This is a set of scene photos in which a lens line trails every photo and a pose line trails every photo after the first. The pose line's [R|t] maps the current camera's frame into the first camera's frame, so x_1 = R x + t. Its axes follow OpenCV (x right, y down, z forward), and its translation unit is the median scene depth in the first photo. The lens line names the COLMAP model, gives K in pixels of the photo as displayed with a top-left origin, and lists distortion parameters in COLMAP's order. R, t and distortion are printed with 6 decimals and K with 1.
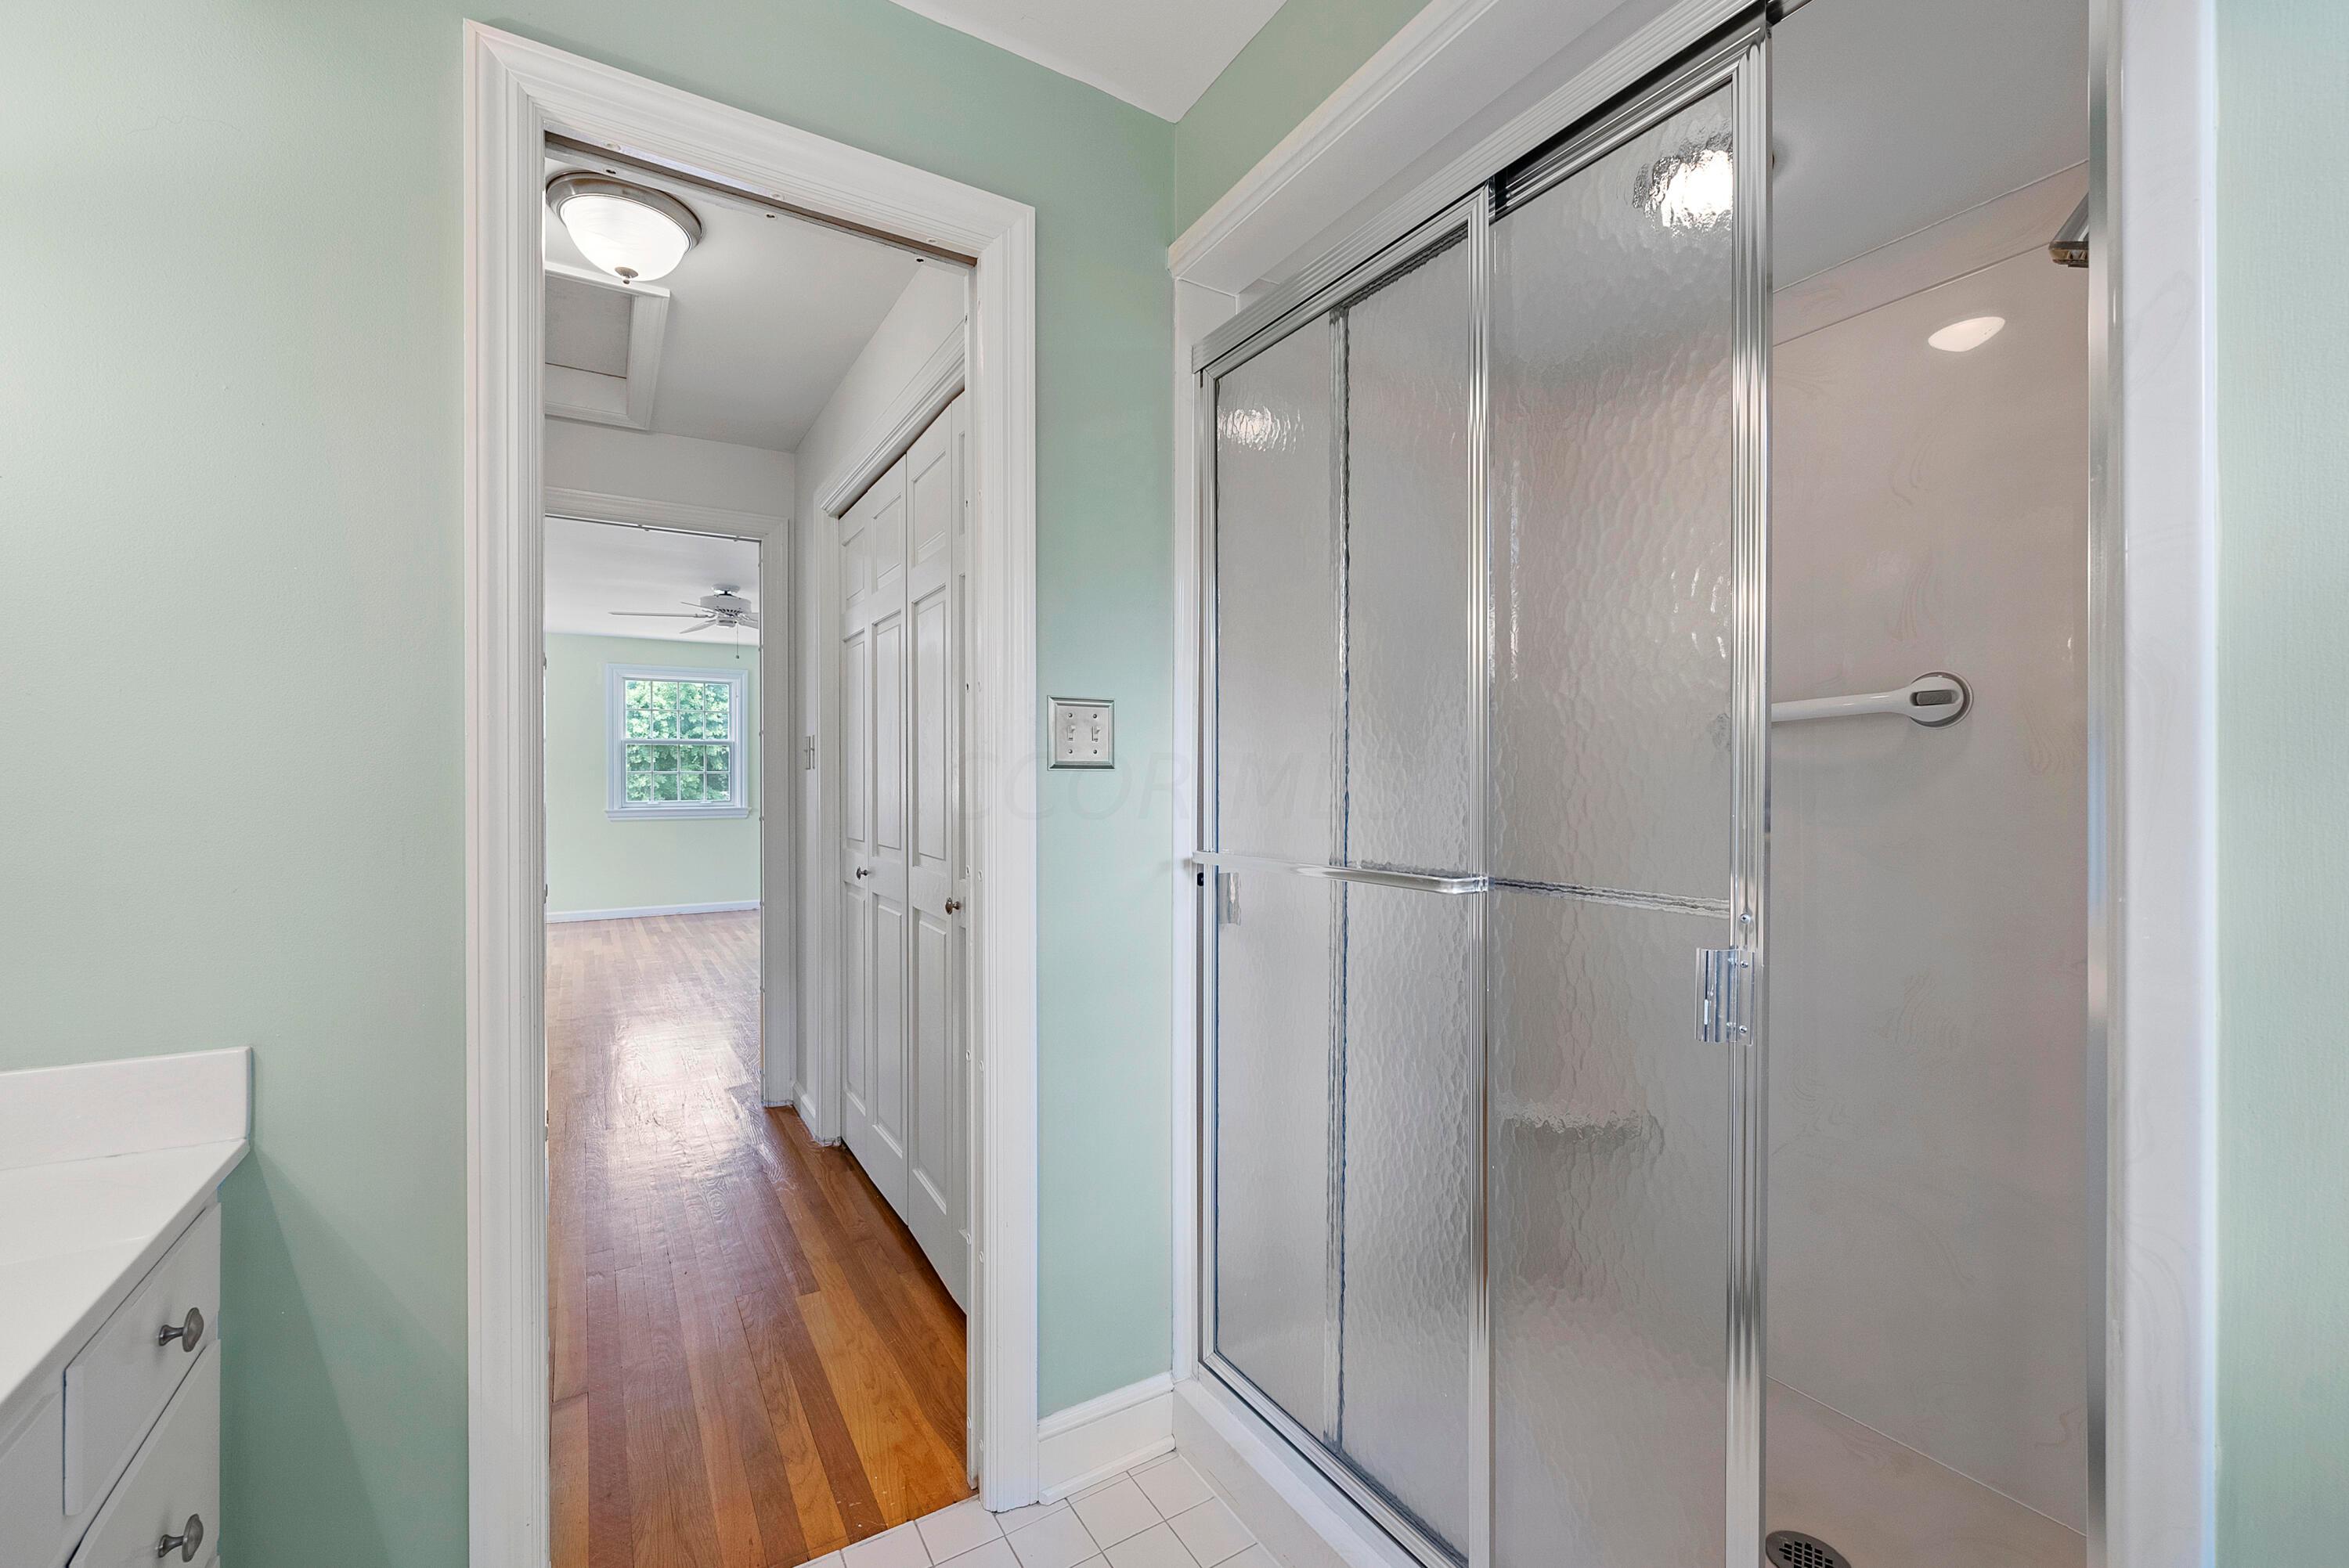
lens RADIAL K [[988.6, 0, 1174.5], [0, 988.6, 784.0], [0, 0, 1]] dist [0.002099, 0.000056]
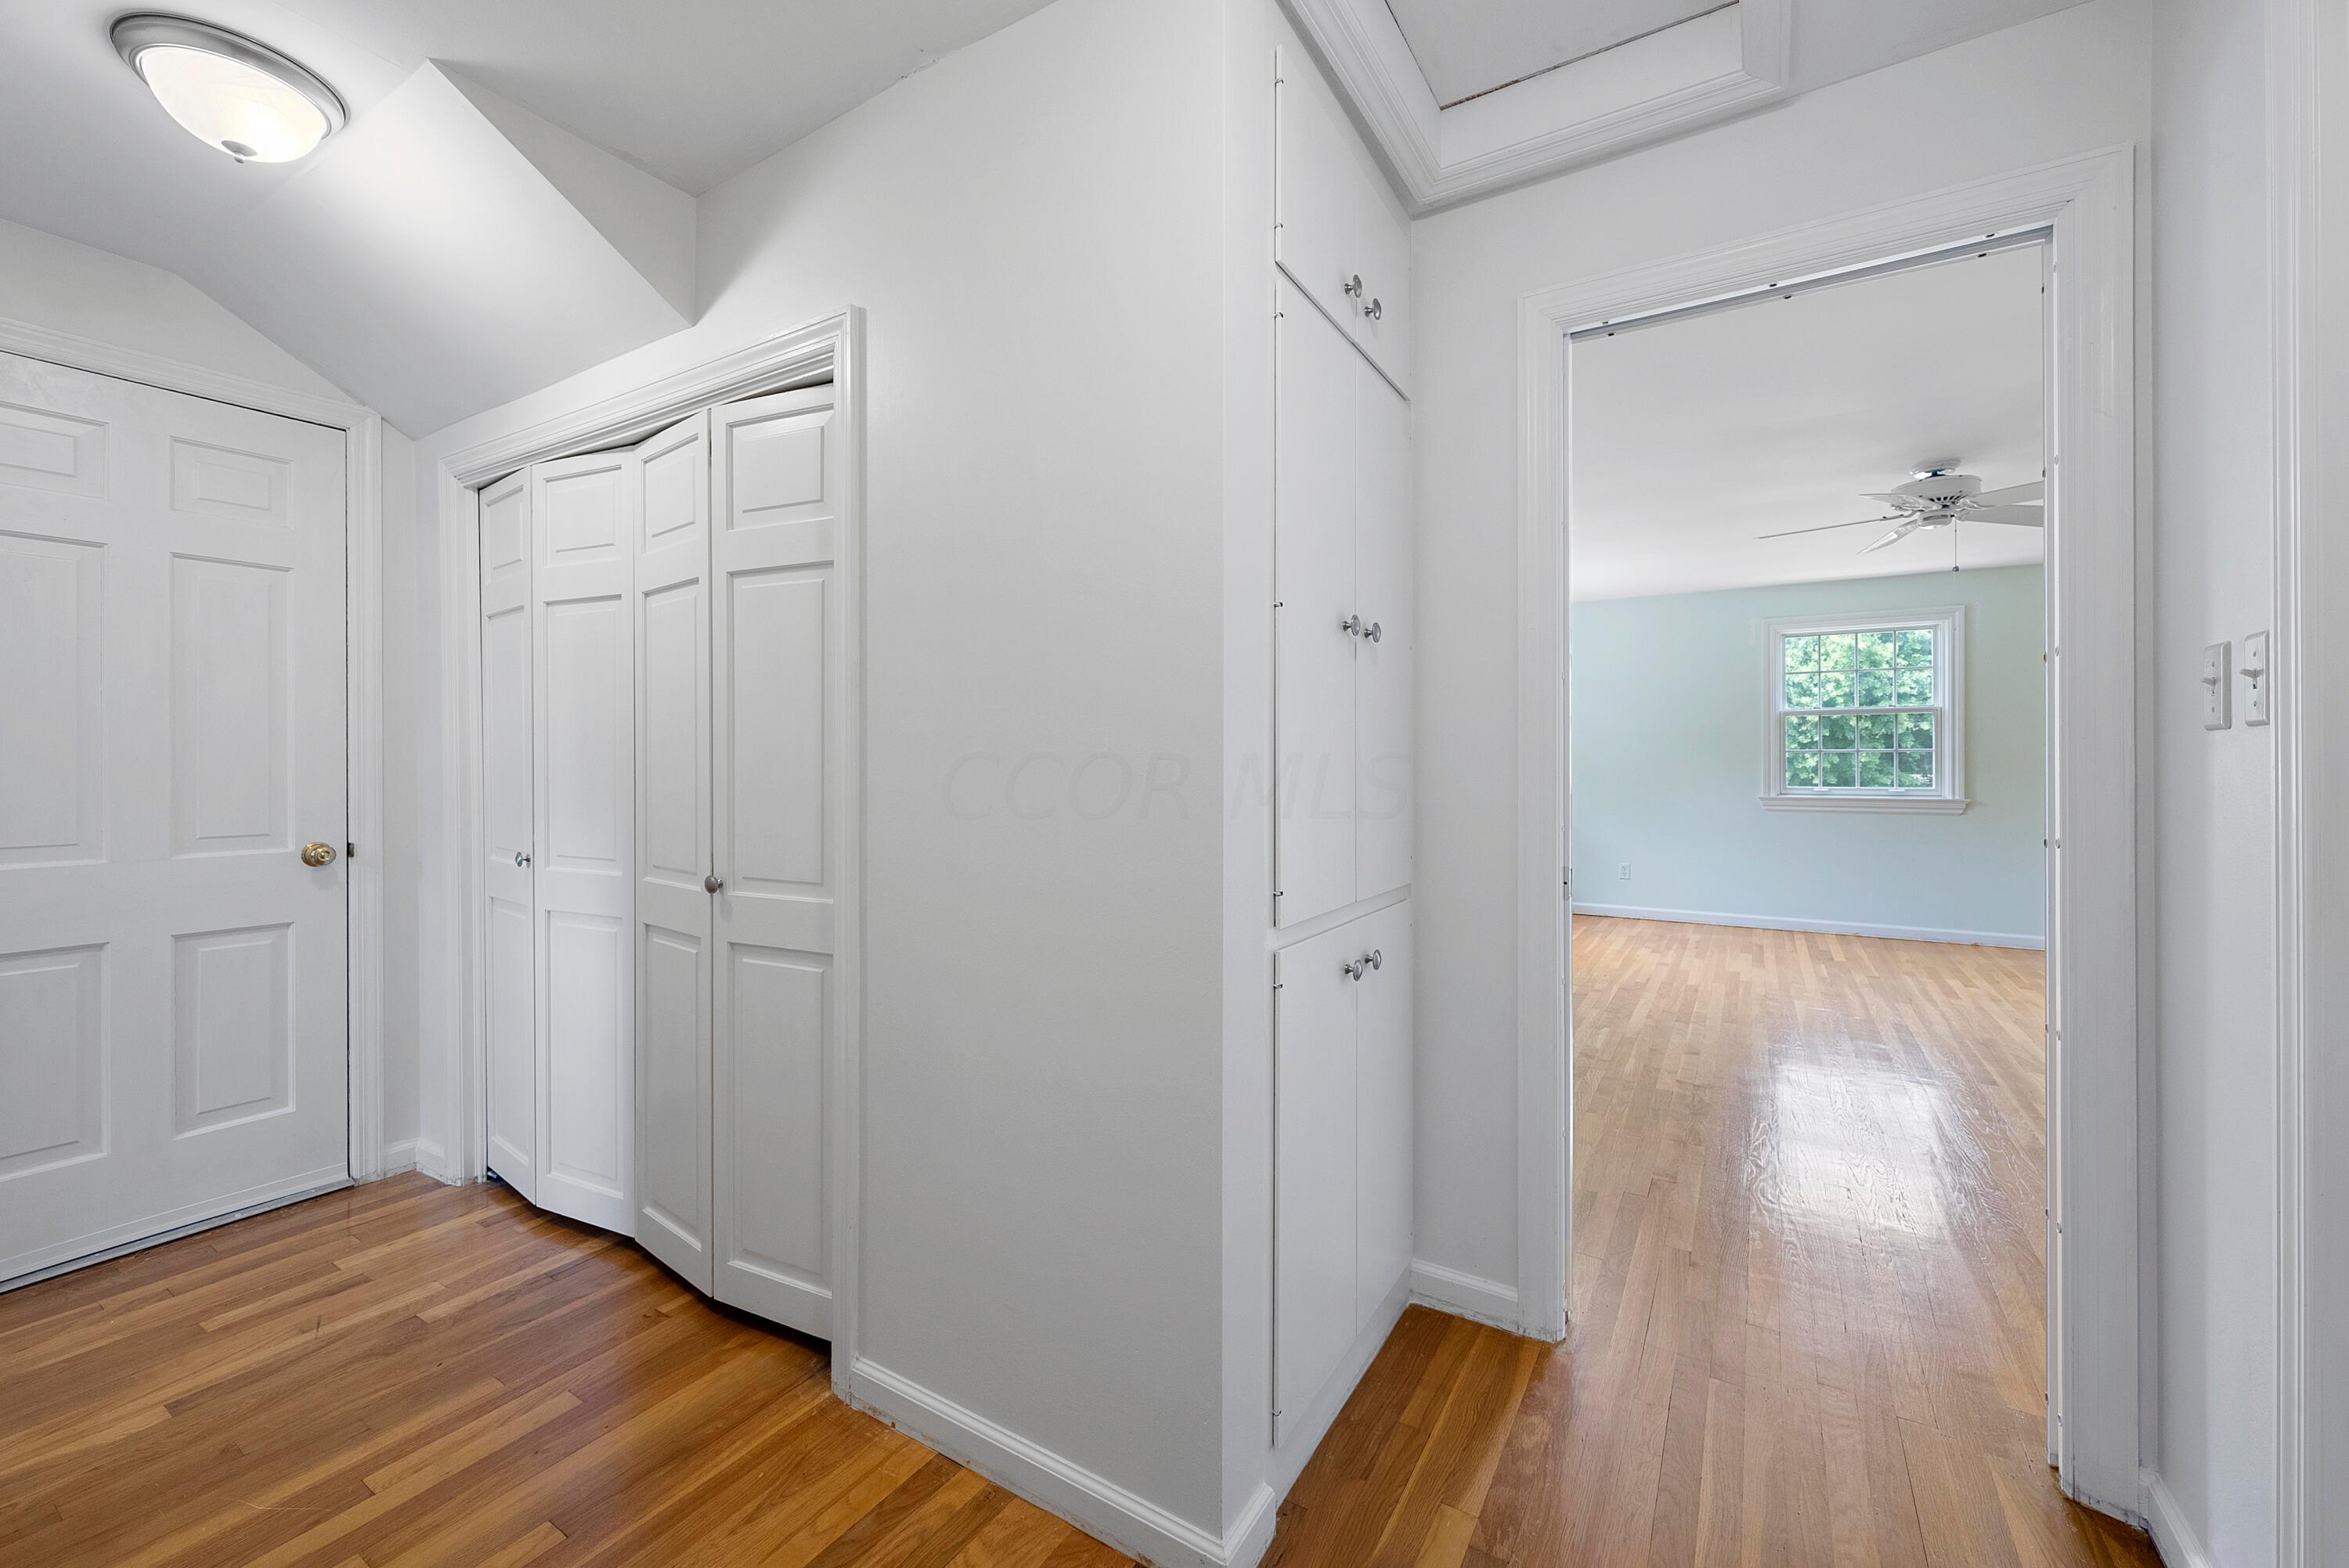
lens RADIAL K [[930.0, 0, 1173.4], [0, 930.0, 760.5], [0, 0, 1]] dist [-0.014057, -0.000117]
pose [[0.451544, -0.000566, -0.892249, -0.114542], [-0.004099, 0.999988, -0.002709, 0.000623], [0.892240, 0.004881, 0.451536, 0.228518]]
